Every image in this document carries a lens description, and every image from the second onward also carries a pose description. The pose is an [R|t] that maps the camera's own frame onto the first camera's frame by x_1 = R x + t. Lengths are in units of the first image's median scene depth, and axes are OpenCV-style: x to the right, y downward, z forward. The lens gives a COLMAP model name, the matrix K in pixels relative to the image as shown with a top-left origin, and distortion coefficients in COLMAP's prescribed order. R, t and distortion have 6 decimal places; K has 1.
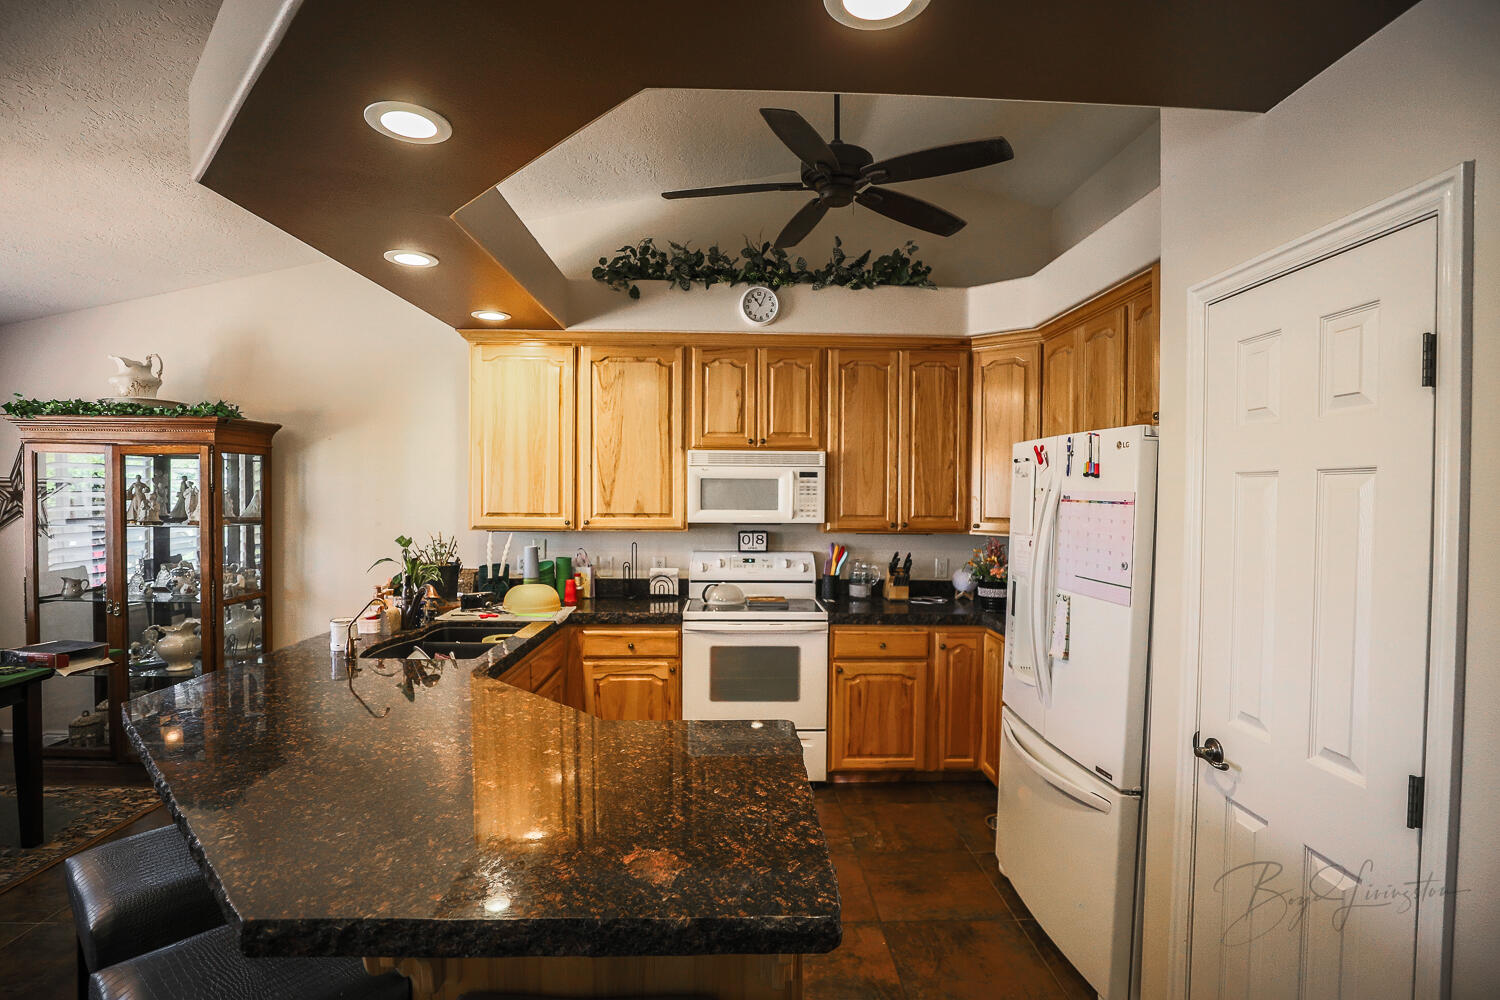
lens RADIAL K [[712.7, 0, 749.3], [0, 712.7, 504.4], [0, 0, 1]] dist [-0.025711, 0.000415]
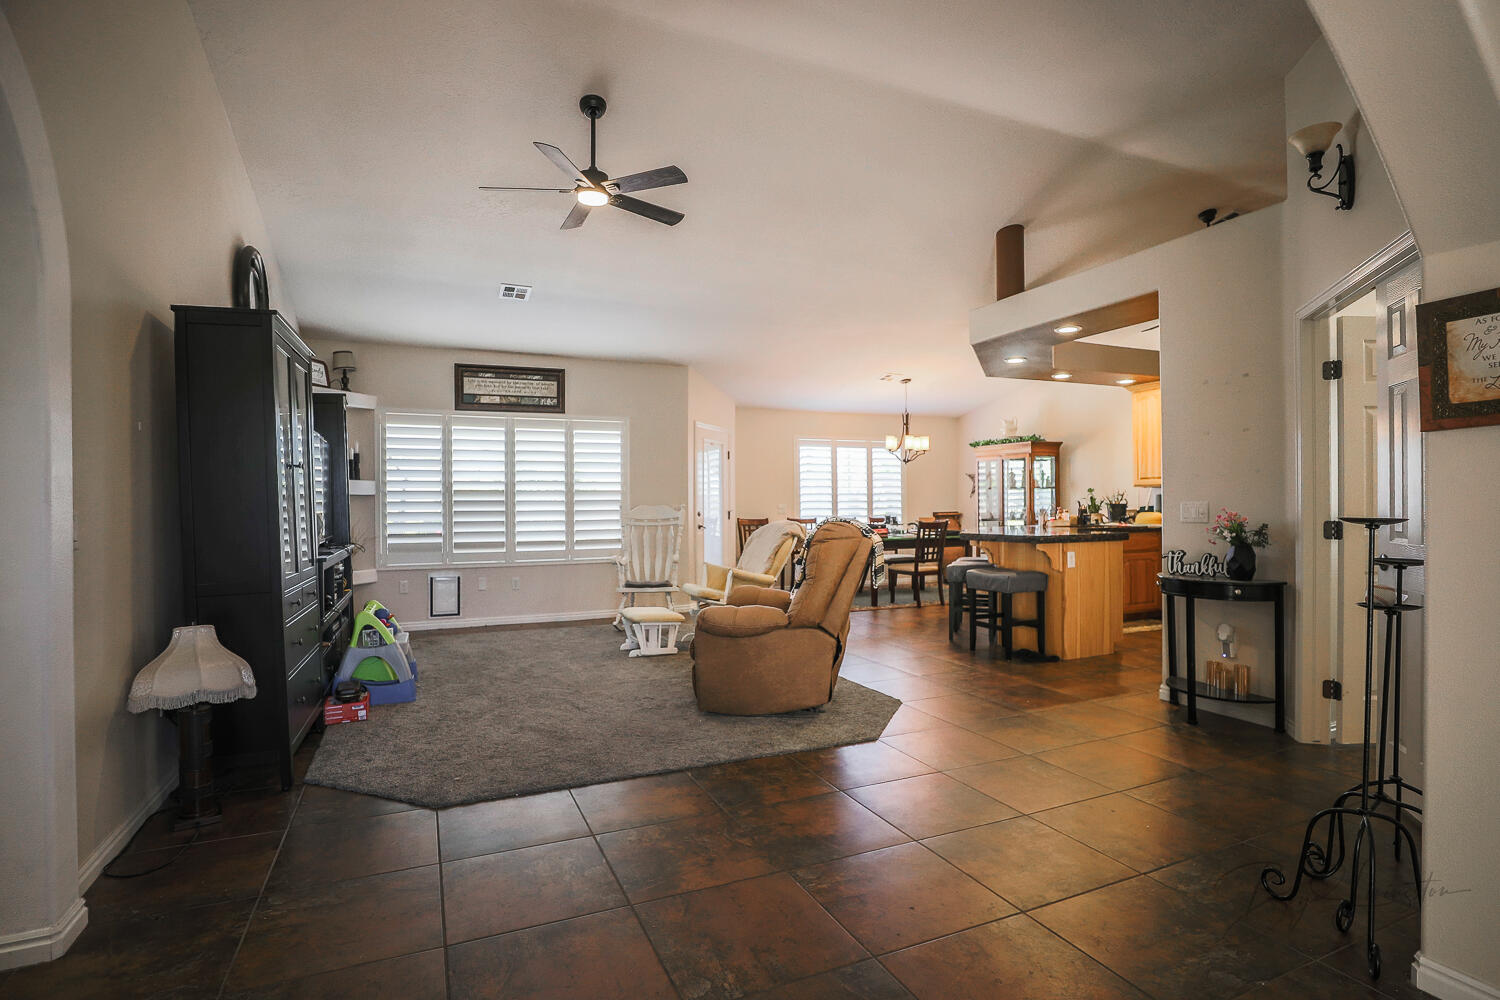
lens RADIAL K [[743.9, 0, 750.0], [0, 743.9, 503.2], [0, 0, 1]] dist [-0.042882, 0.012040]
pose [[0.378996, -0.013314, -0.925303, 1.106576], [-0.005369, 0.999848, -0.016586, 0.121925], [0.925383, 0.011254, 0.378867, -0.761330]]
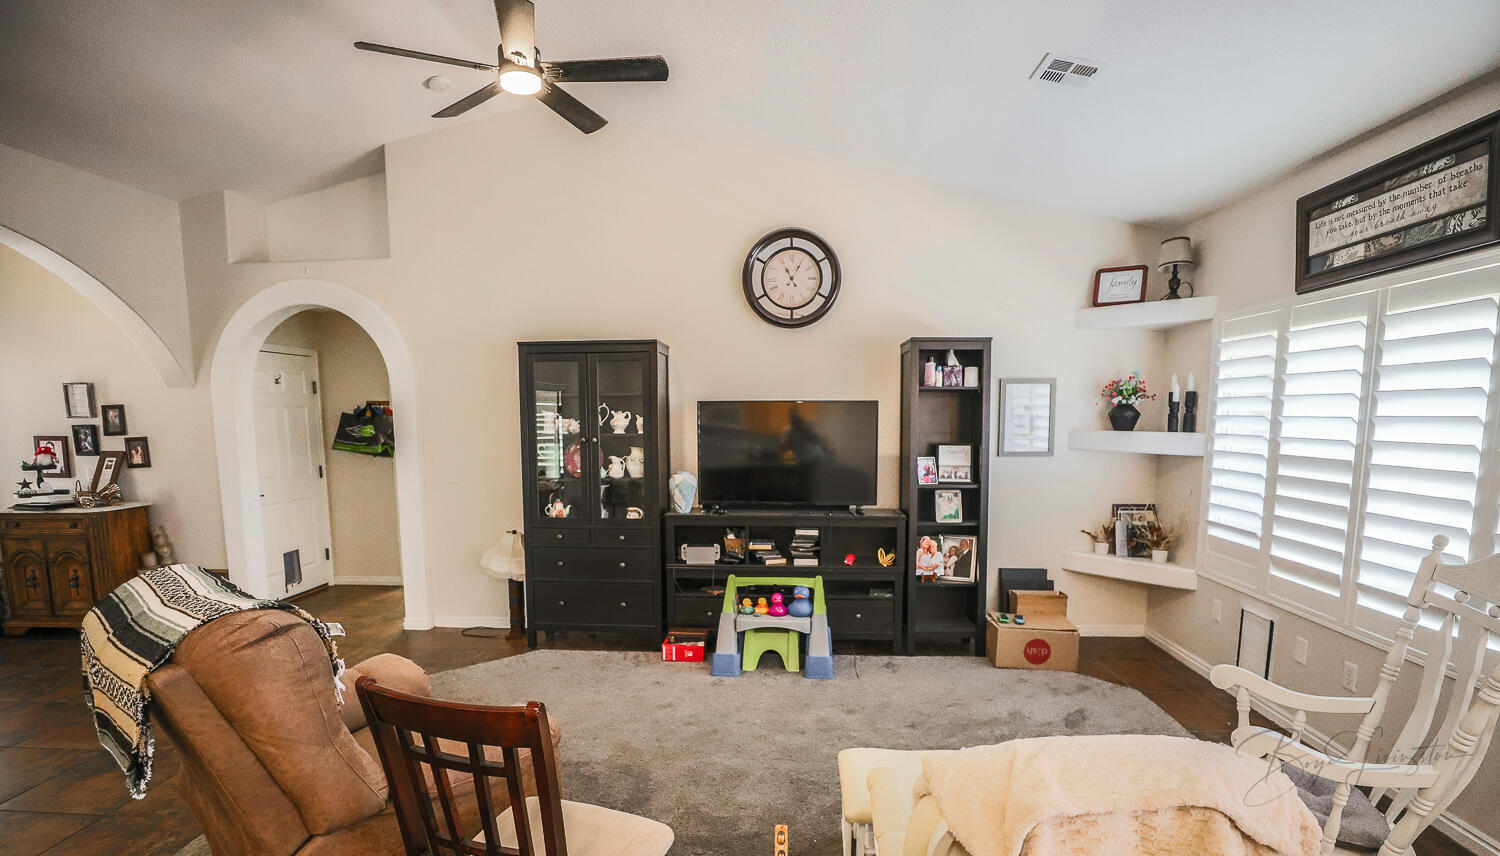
lens RADIAL K [[726.7, 0, 752.7], [0, 726.7, 502.6], [0, 0, 1]] dist [-0.039517, 0.011580]
pose [[-0.996469, -0.018908, 0.081802, -0.279053], [-0.007372, 0.990252, 0.139093, 0.000829], [-0.083635, 0.137999, -0.986895, 0.222254]]
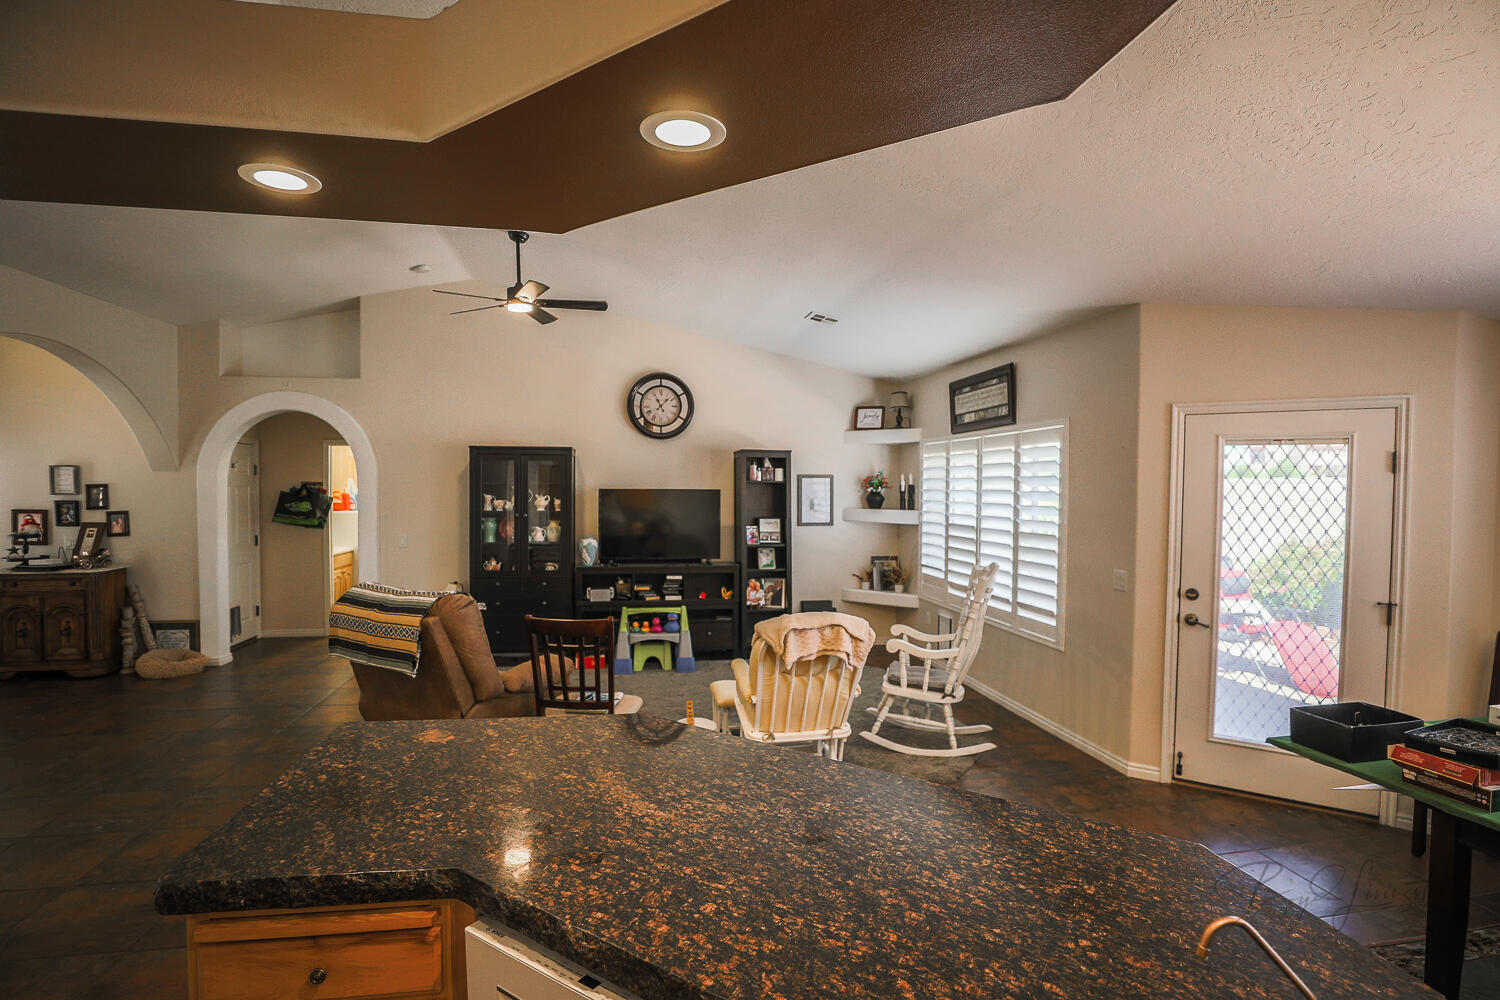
lens RADIAL K [[743.9, 0, 750.0], [0, 743.9, 503.2], [0, 0, 1]] dist [-0.042882, 0.012040]
pose [[-0.988355, -0.014691, -0.151456, -0.178818], [-0.020474, 0.999117, 0.036688, -0.035069], [0.150783, 0.039362, -0.987783, 0.838211]]
